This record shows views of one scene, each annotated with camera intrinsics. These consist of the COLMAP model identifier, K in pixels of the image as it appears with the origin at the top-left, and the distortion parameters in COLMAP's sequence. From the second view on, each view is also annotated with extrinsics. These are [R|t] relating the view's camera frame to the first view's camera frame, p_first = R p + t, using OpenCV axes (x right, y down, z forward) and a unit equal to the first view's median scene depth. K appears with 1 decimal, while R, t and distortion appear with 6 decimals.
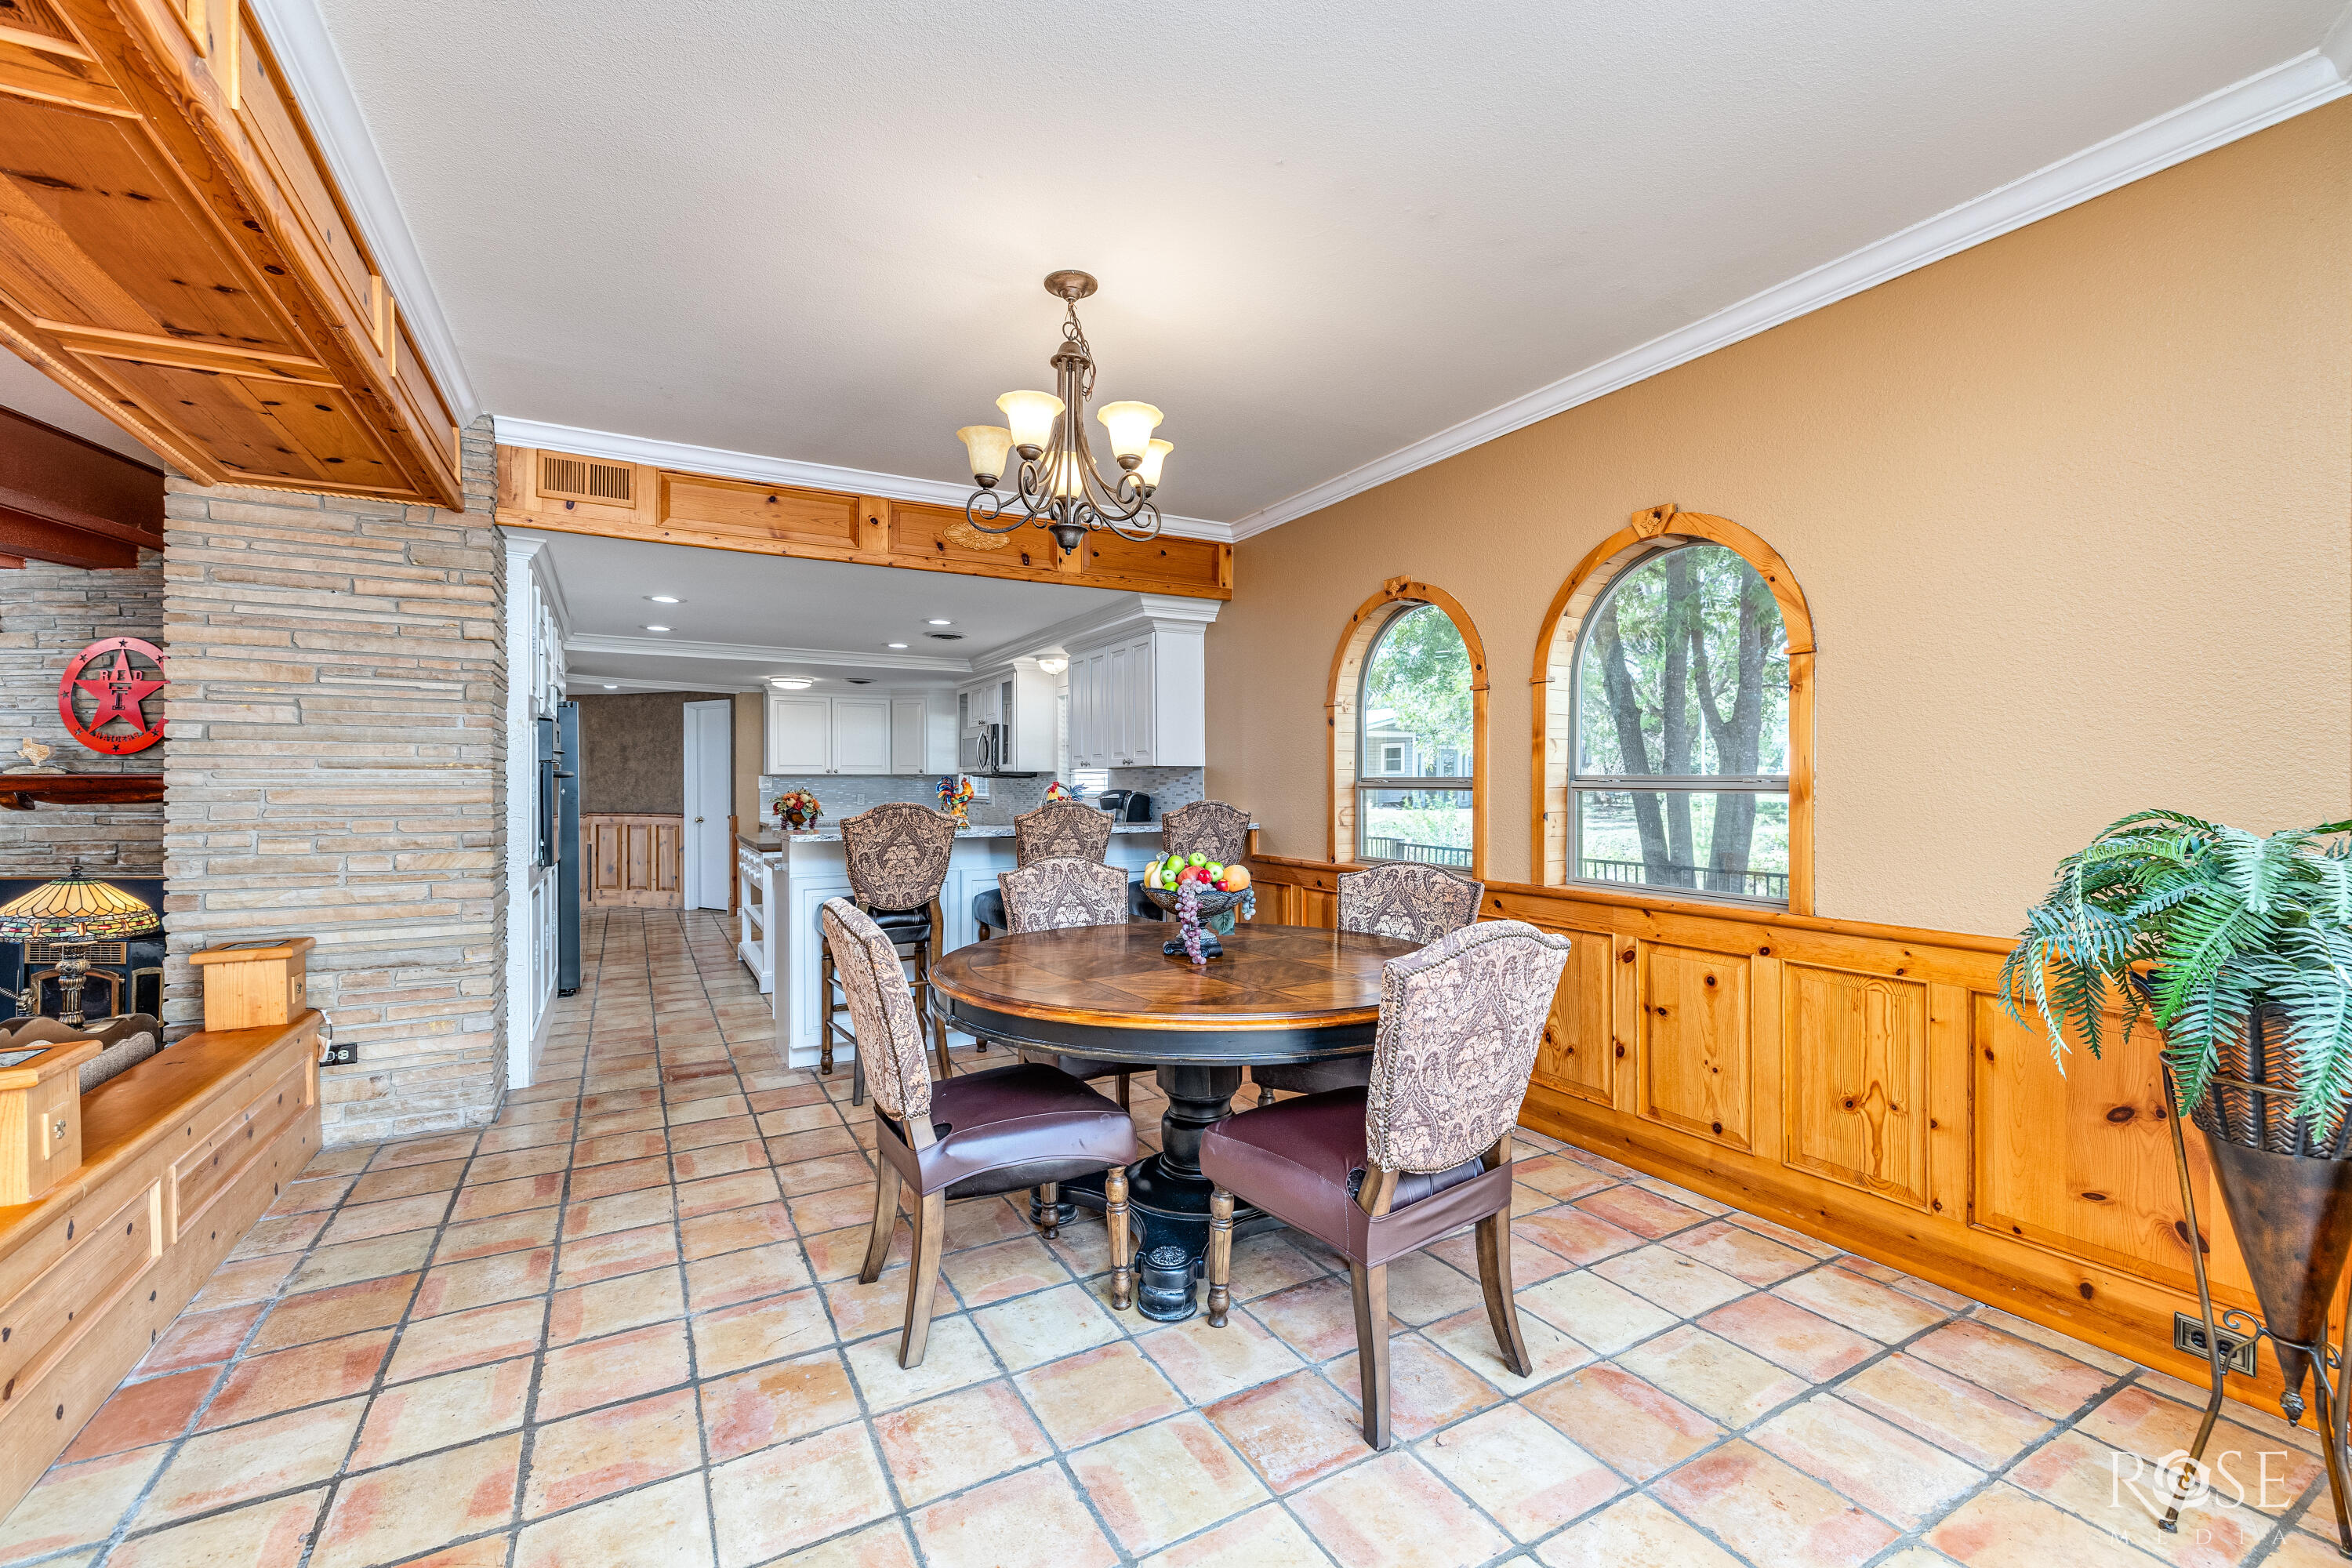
lens RADIAL K [[985.9, 0, 1172.6], [0, 985.9, 784.8], [0, 0, 1]] dist [-0.001188, -0.000102]
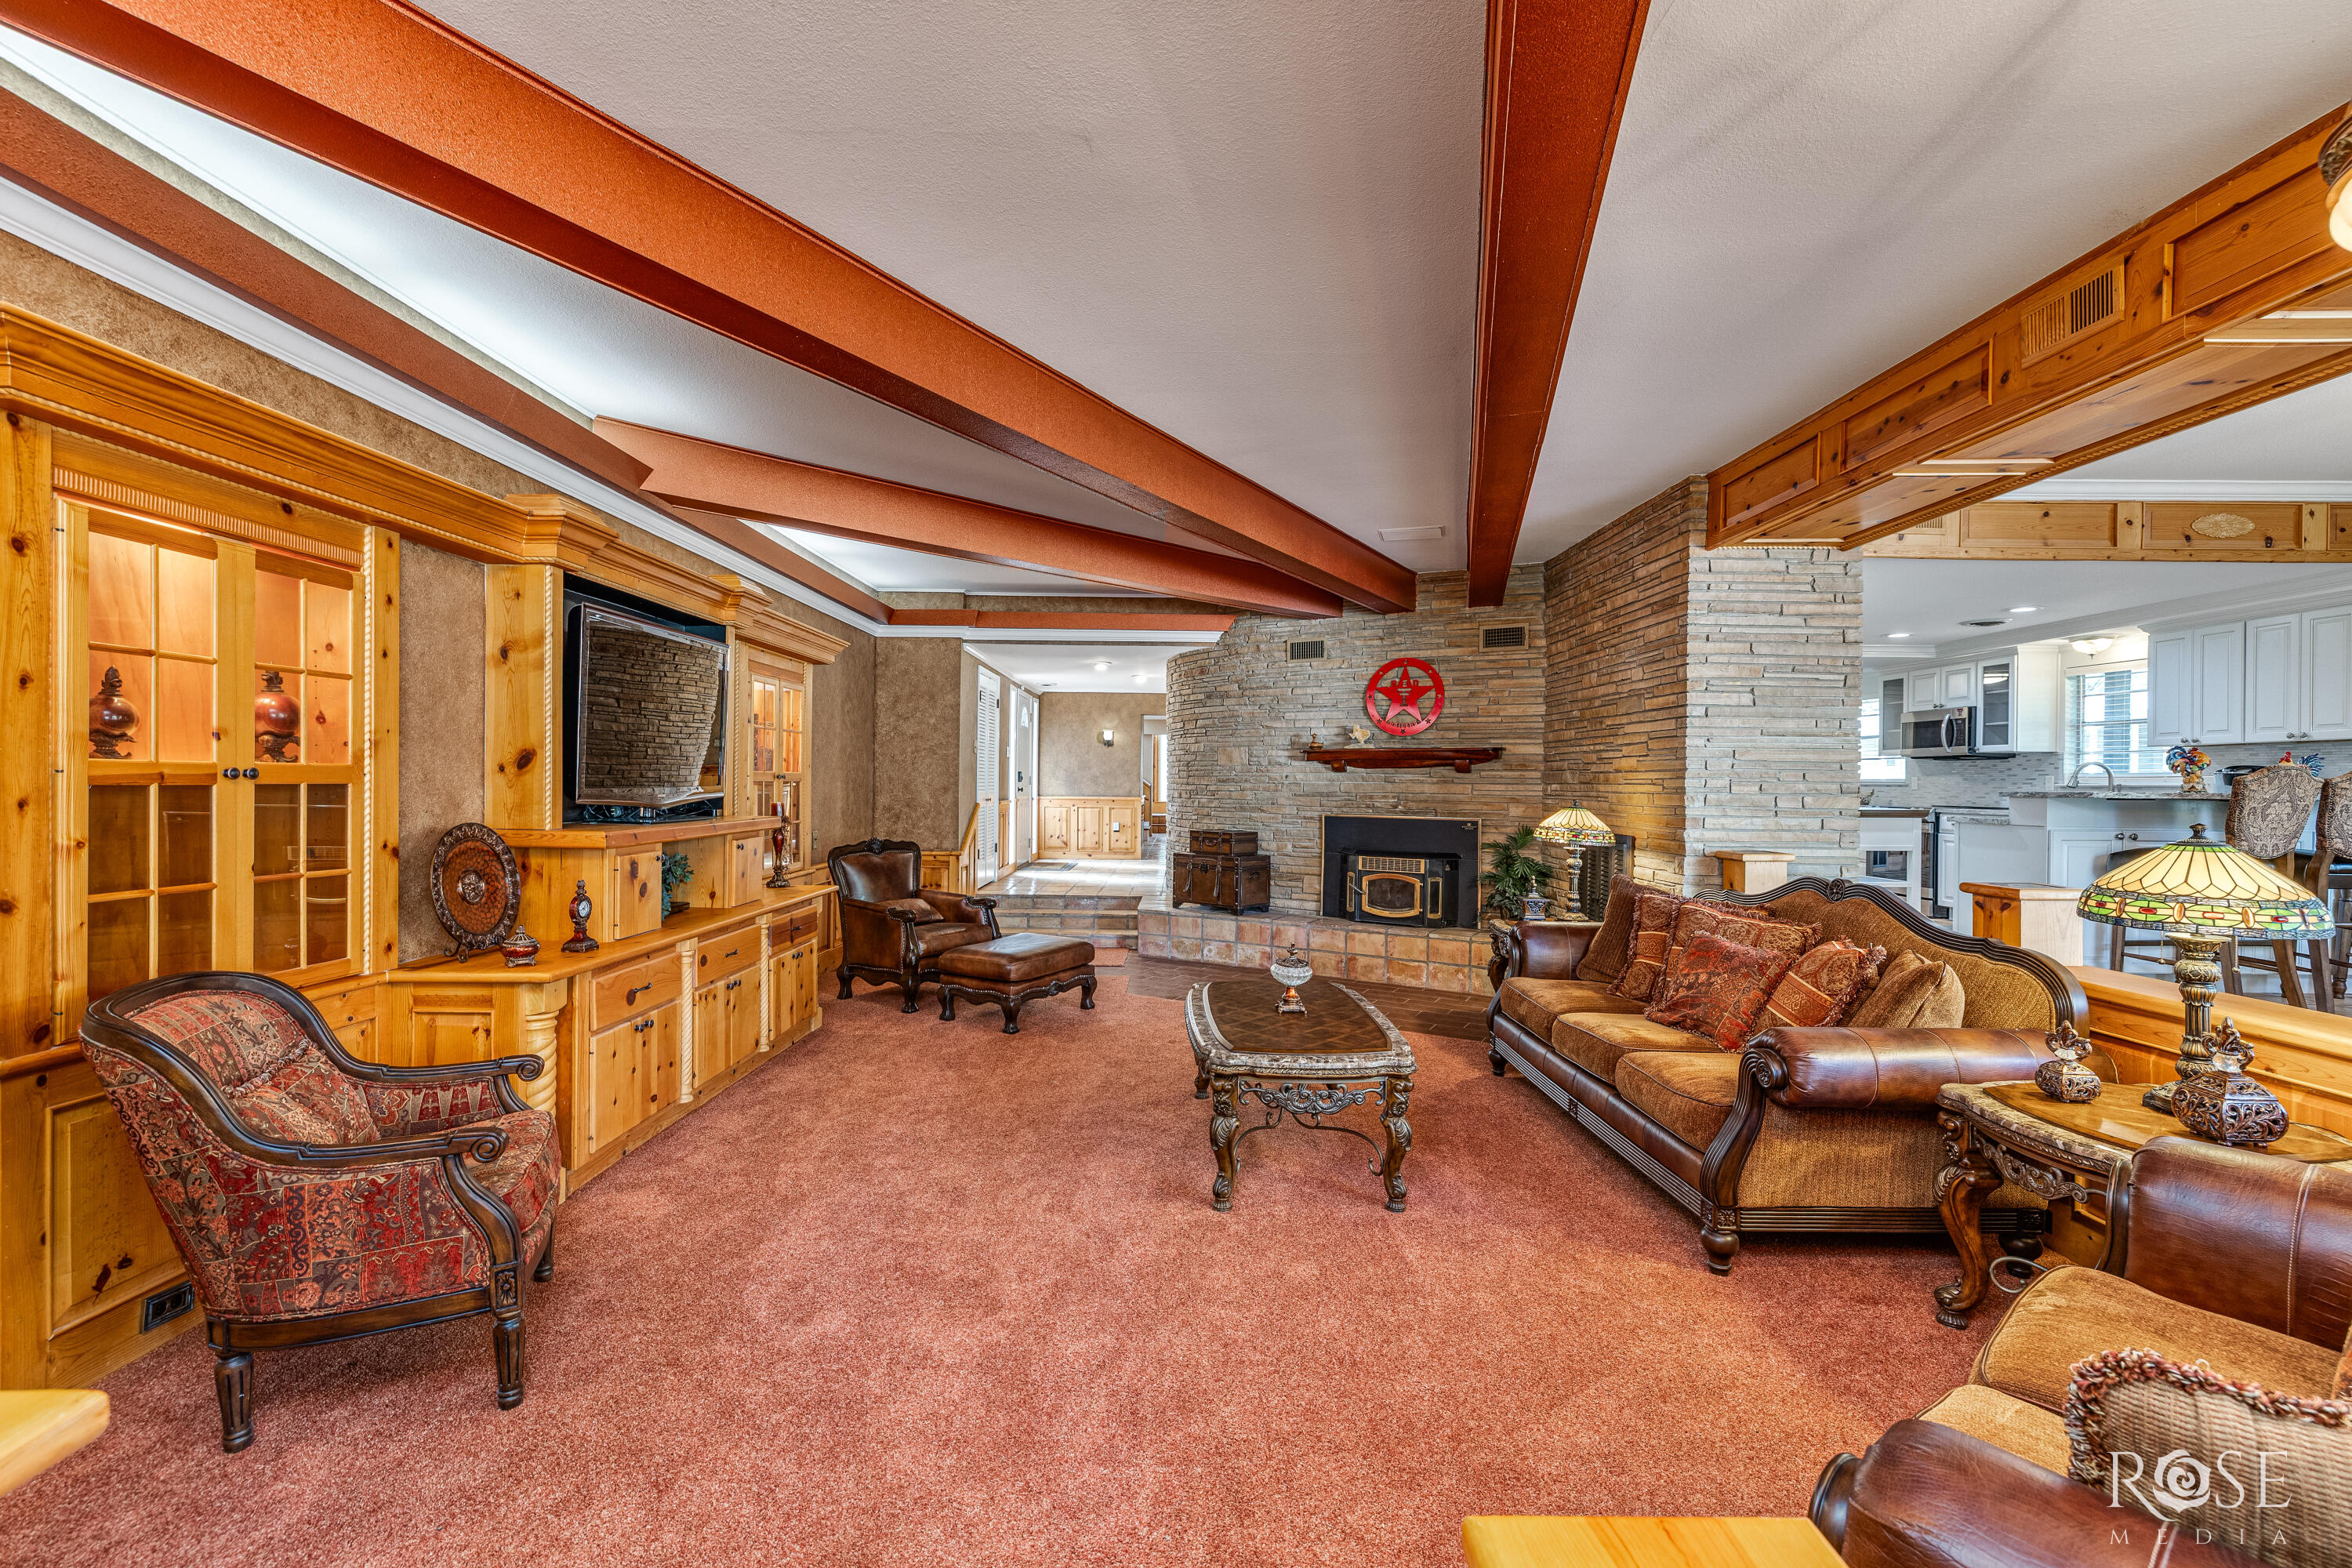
lens RADIAL K [[985.9, 0, 1172.6], [0, 985.9, 784.8], [0, 0, 1]] dist [-0.001188, -0.000102]
pose [[0.872540, 0.012513, -0.488382, -0.883532], [-0.012053, 0.999919, 0.004087, 0.058327], [0.488393, 0.002321, 0.872621, -0.679060]]
